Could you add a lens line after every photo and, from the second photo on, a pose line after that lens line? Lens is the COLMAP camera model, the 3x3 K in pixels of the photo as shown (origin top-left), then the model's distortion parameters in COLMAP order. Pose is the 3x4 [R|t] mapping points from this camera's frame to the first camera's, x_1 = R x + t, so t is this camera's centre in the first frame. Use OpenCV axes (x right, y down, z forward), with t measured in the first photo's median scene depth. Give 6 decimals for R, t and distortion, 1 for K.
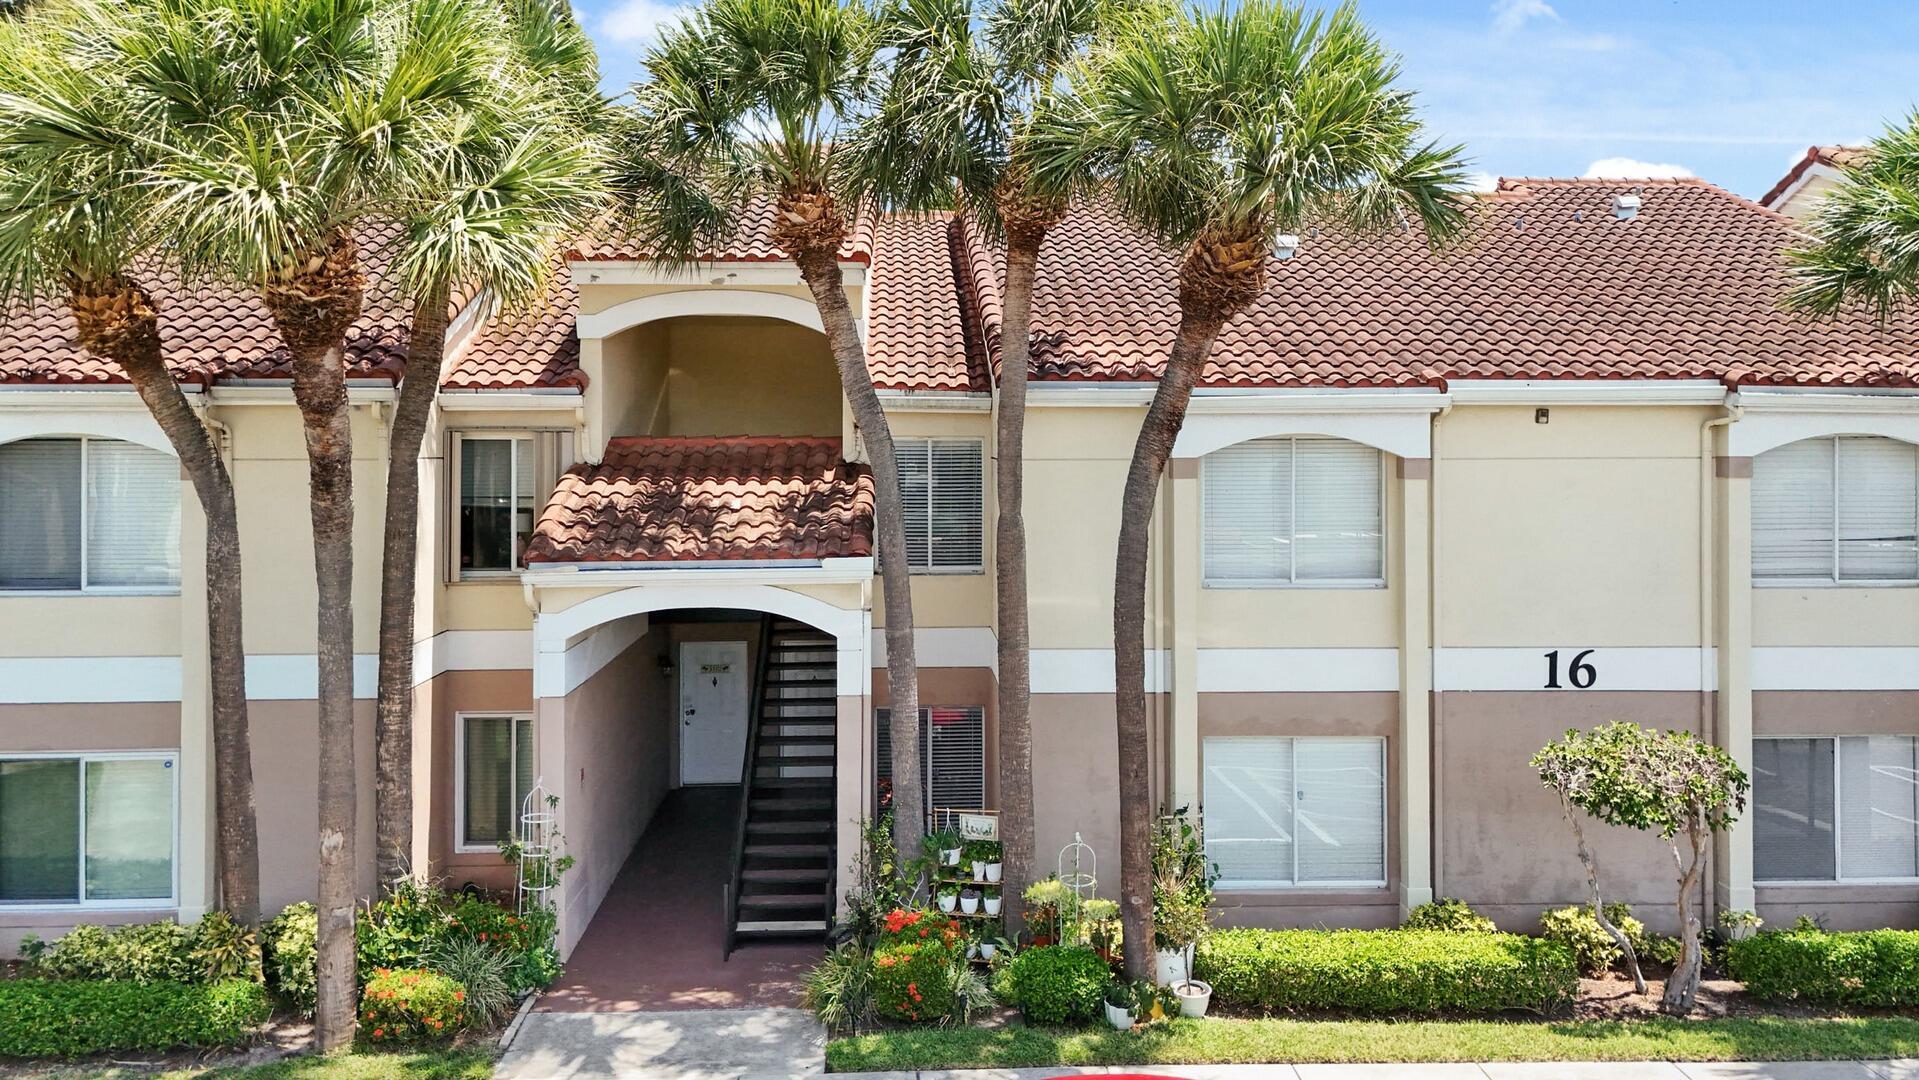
lens RADIAL K [[1419.0, 0, 951.1], [0, 1419.0, 461.9], [0, 0, 1]] dist [0.049487, -0.044298]
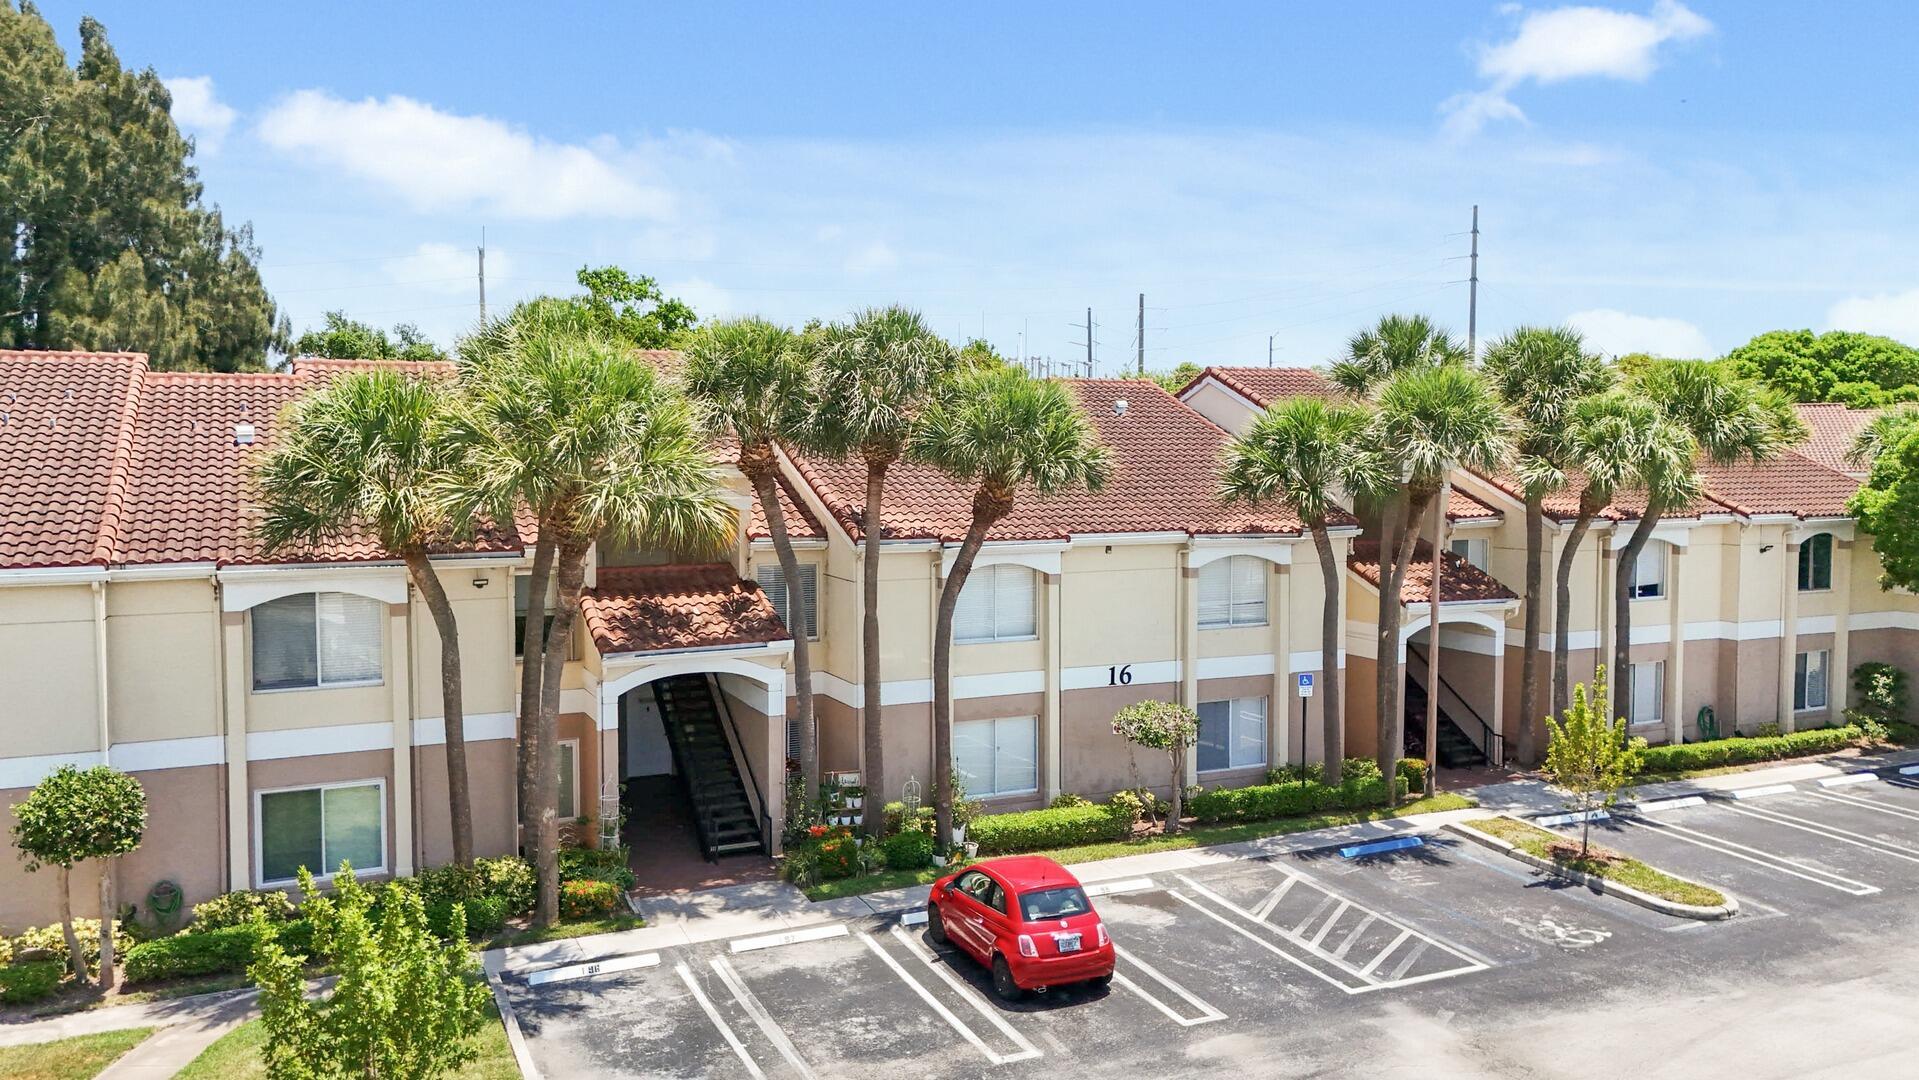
lens RADIAL K [[1408.3, 0, 959.5], [0, 1408.3, 540.0], [0, 0, 1]] dist [0.078112, -0.054908]
pose [[0.921511, -0.024978, 0.387548, -0.564622], [0.002734, 0.998322, 0.057842, -0.167653], [-0.388343, -0.052242, 0.920033, -0.759597]]
